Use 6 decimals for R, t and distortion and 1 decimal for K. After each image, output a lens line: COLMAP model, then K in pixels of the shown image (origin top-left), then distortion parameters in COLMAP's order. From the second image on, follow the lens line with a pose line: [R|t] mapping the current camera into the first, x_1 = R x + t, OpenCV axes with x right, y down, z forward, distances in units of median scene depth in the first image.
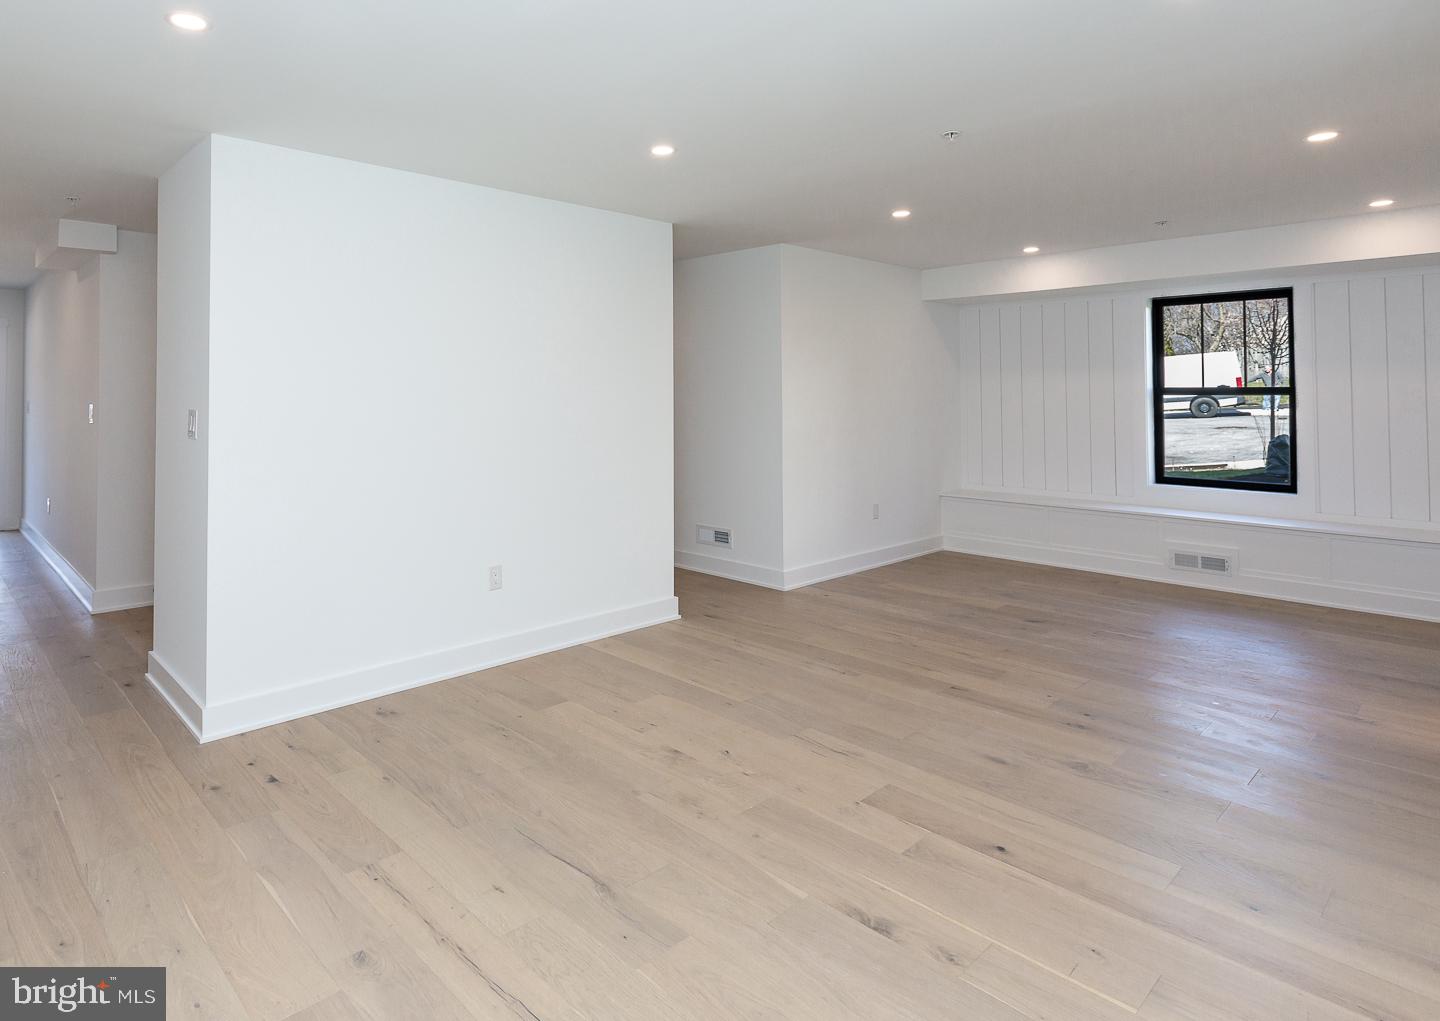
lens RADIAL K [[1005.5, 0, 720.3], [0, 1005.5, 505.2], [0, 0, 1]] dist [0.007368, 0.001590]
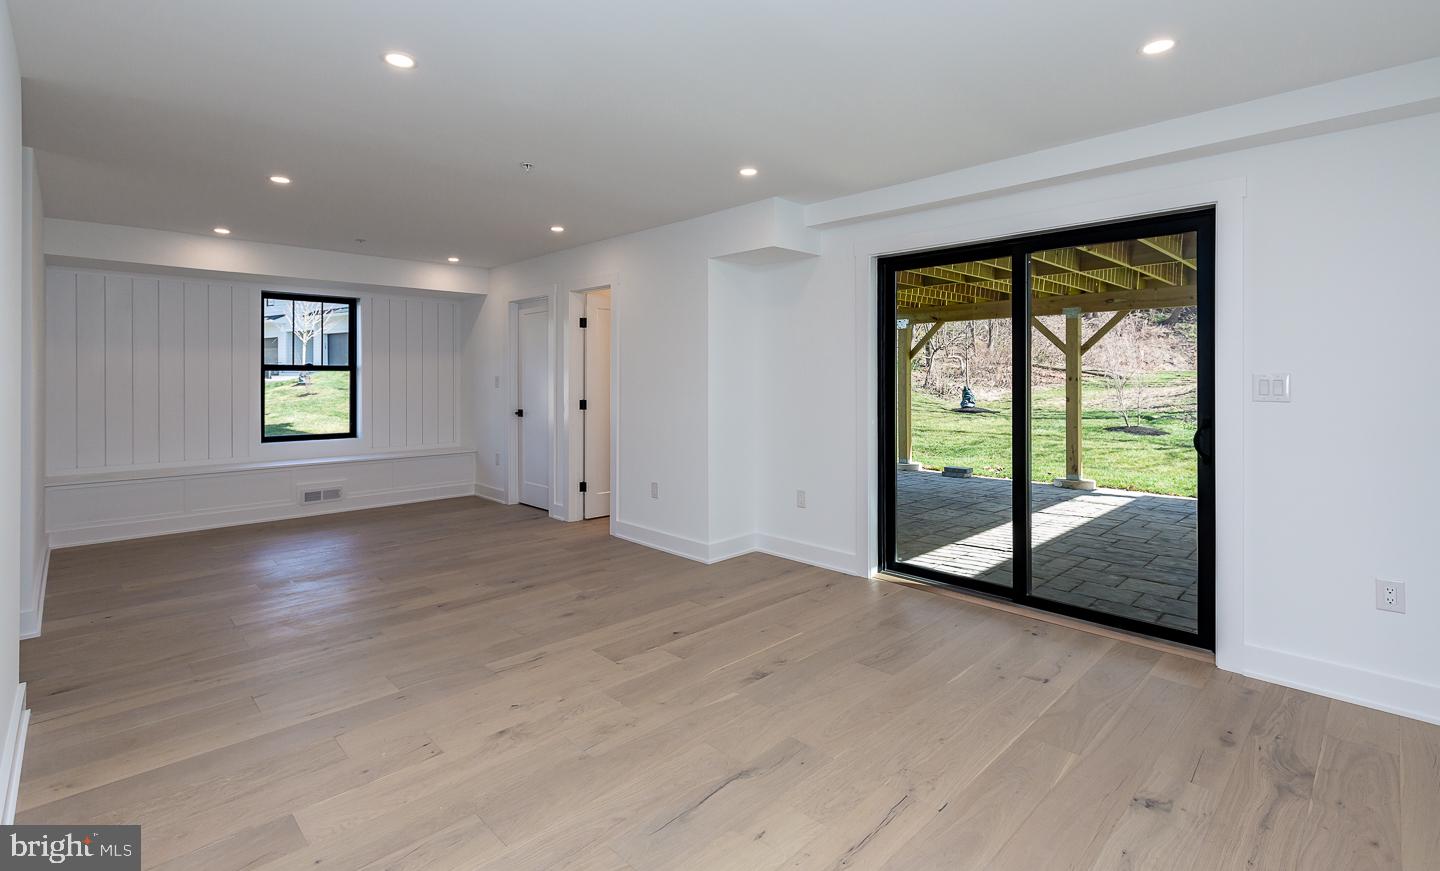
lens RADIAL K [[659.0, 0, 720.6], [0, 659.0, 444.3], [0, 0, 1]] dist [-0.004008, -0.000366]
pose [[-0.101502, -0.097097, 0.990086, -0.655377], [0.116673, 0.987196, 0.108775, -0.065970], [-0.987970, 0.126557, -0.088874, 0.823988]]
